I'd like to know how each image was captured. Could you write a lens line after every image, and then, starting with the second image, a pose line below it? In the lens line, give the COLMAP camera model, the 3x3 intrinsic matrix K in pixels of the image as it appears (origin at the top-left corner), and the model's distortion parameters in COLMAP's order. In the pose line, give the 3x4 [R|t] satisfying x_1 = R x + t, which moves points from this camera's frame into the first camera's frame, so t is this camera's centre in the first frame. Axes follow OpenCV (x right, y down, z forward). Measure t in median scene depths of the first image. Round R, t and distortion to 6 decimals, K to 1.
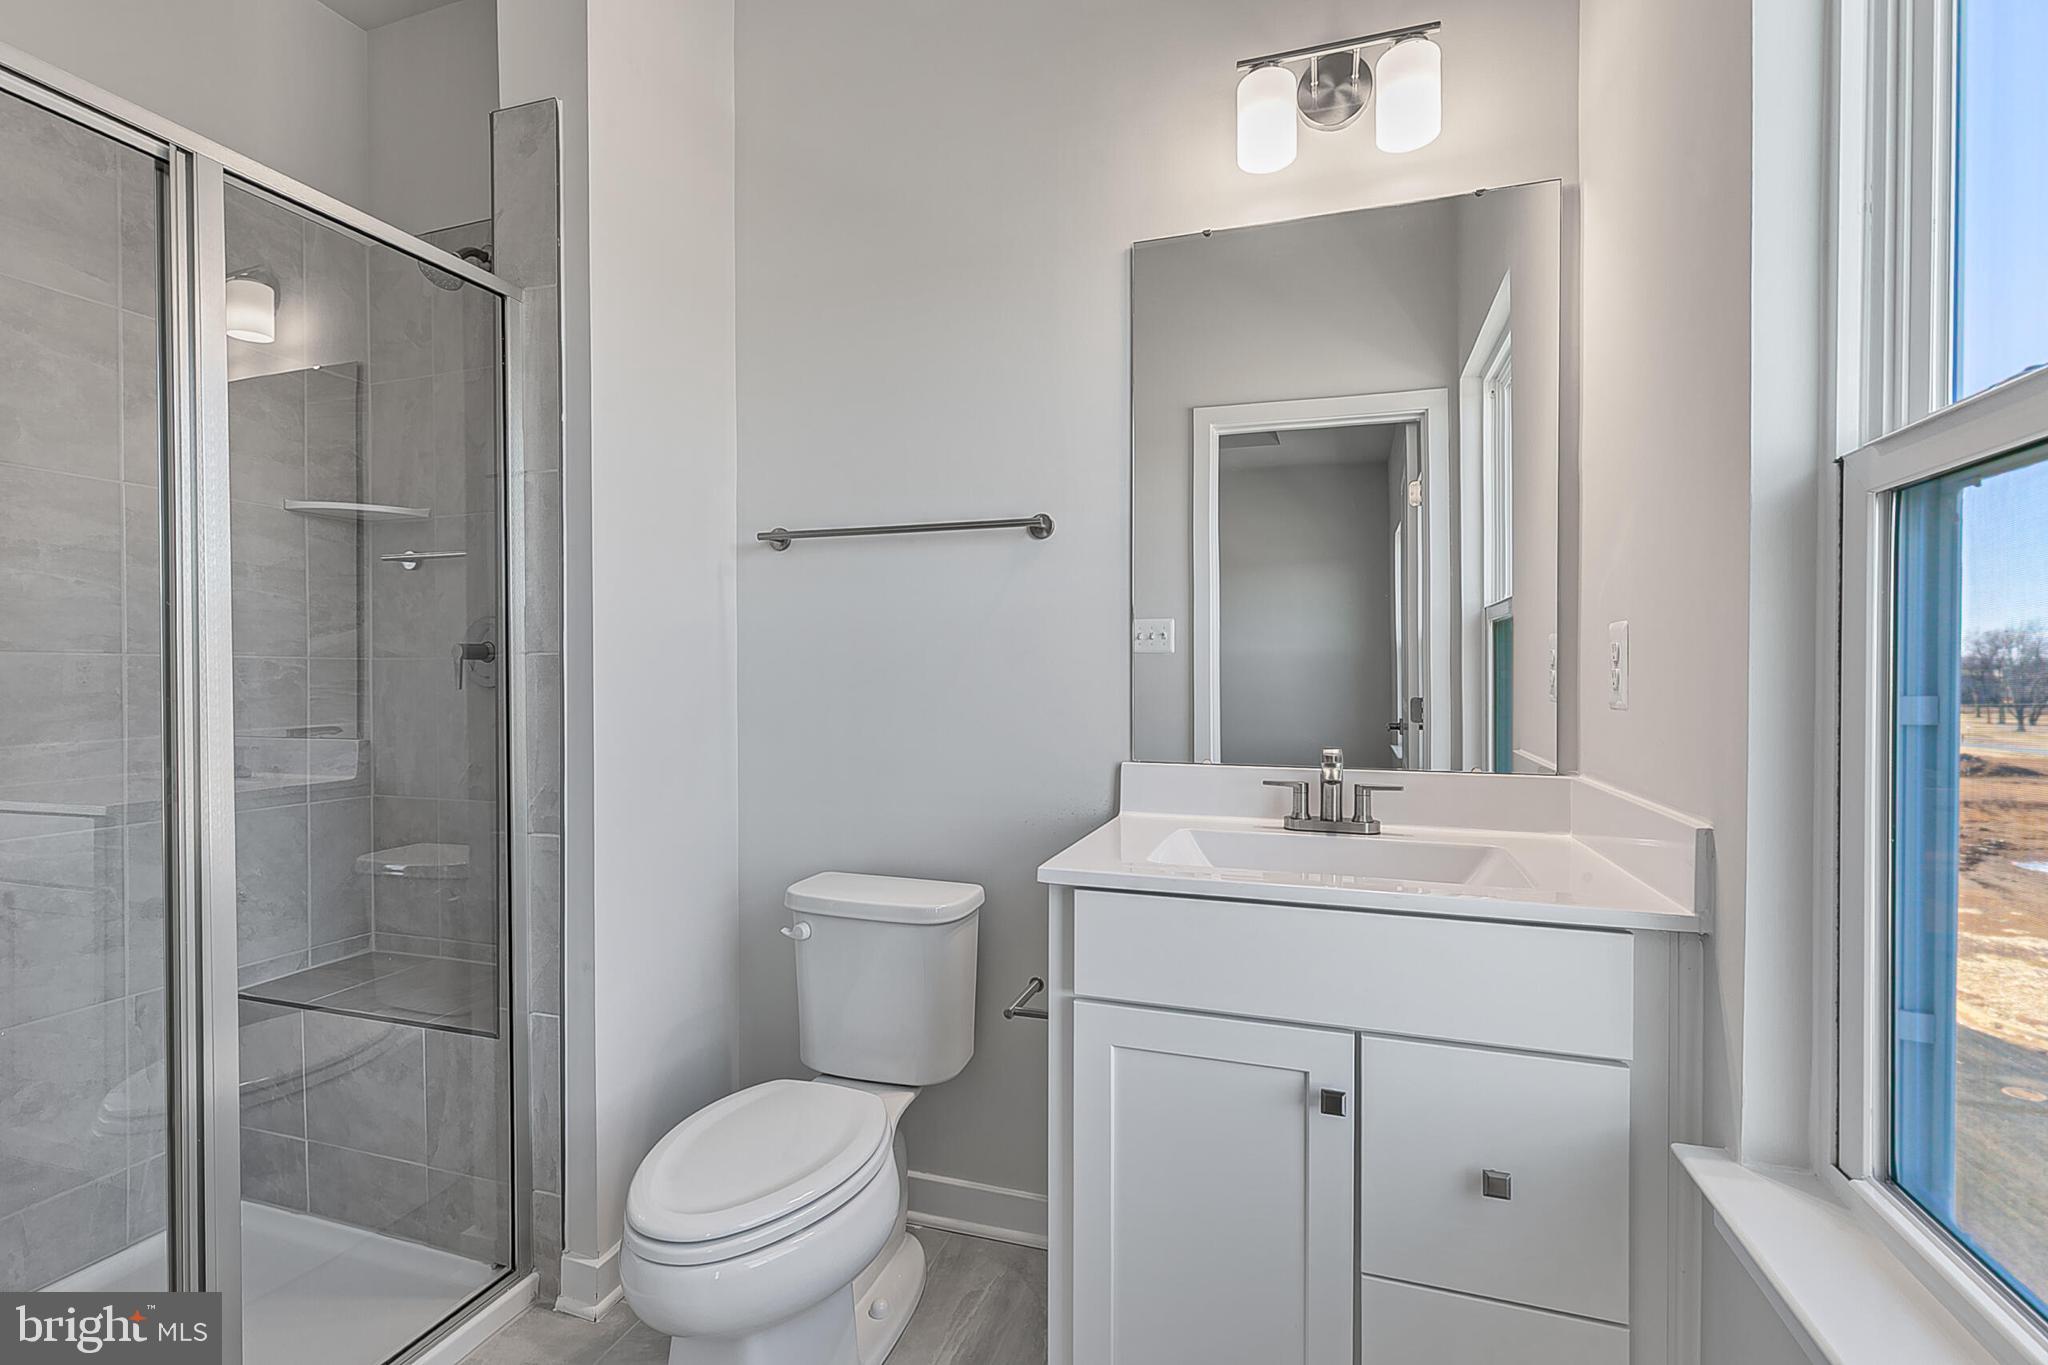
lens RADIAL K [[914.9, 0, 1015.1], [0, 914.9, 682.2], [0, 0, 1]] dist [0.008199, -0.001331]
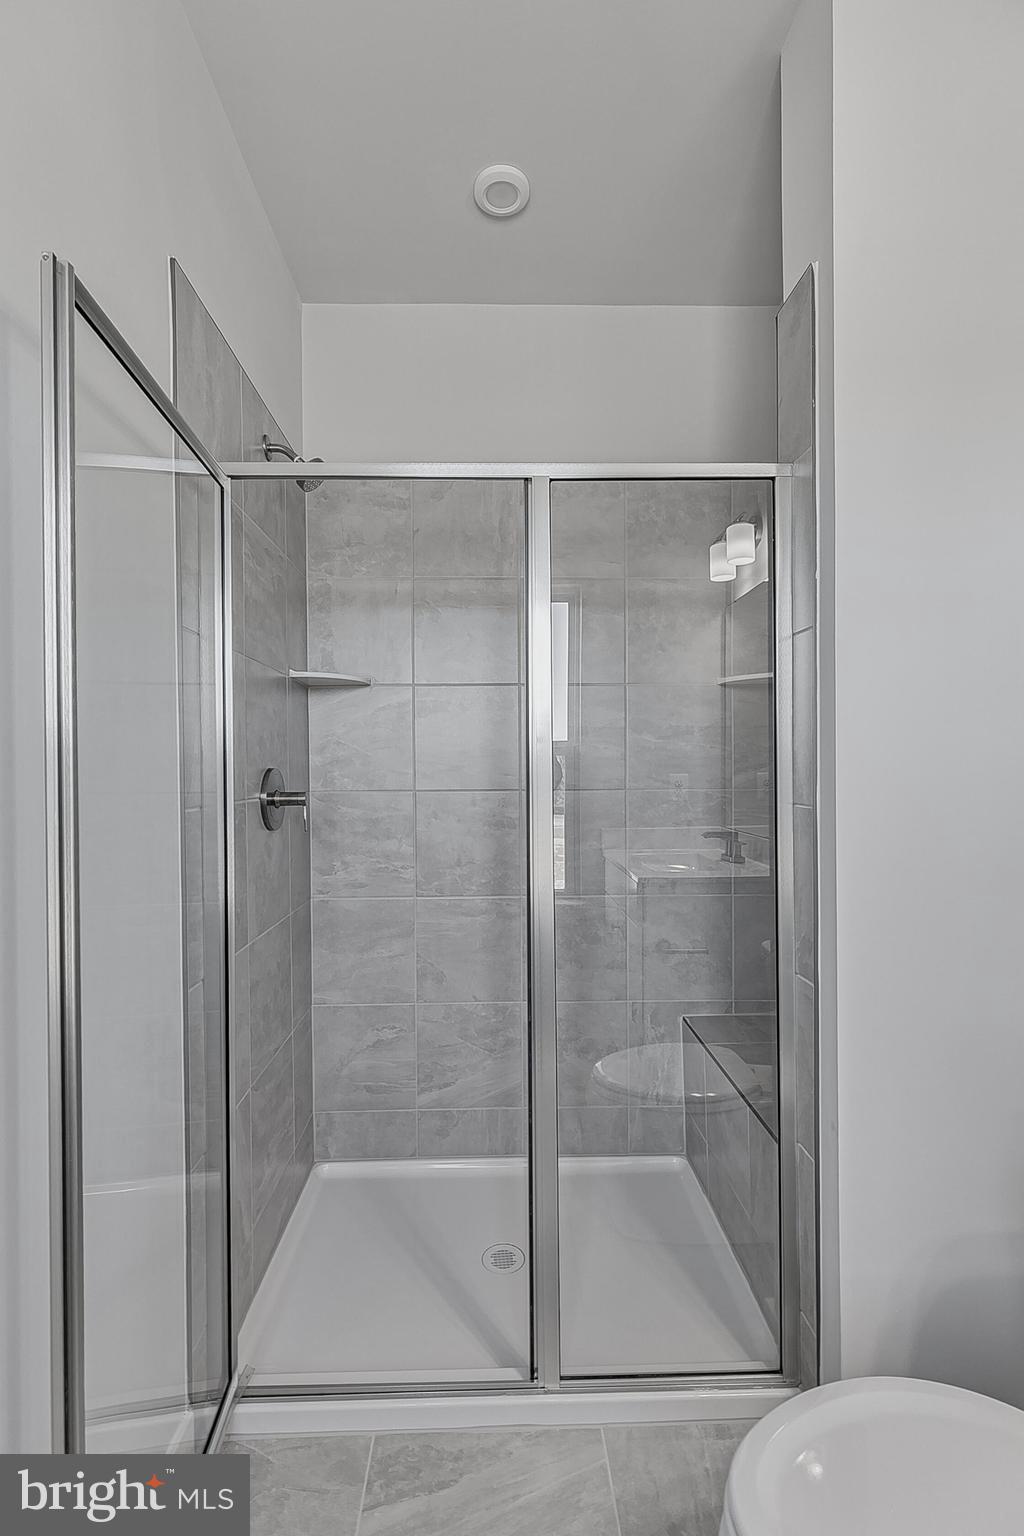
lens RADIAL K [[686.2, 0, 513.6], [0, 686.2, 771.8], [0, 0, 1]] dist [0.008199, -0.001331]
pose [[0.343210, 0.006837, -0.939234, 0.101276], [0.000314, 0.999973, 0.007394, -0.071424], [0.939259, -0.002833, 0.343199, 0.394714]]
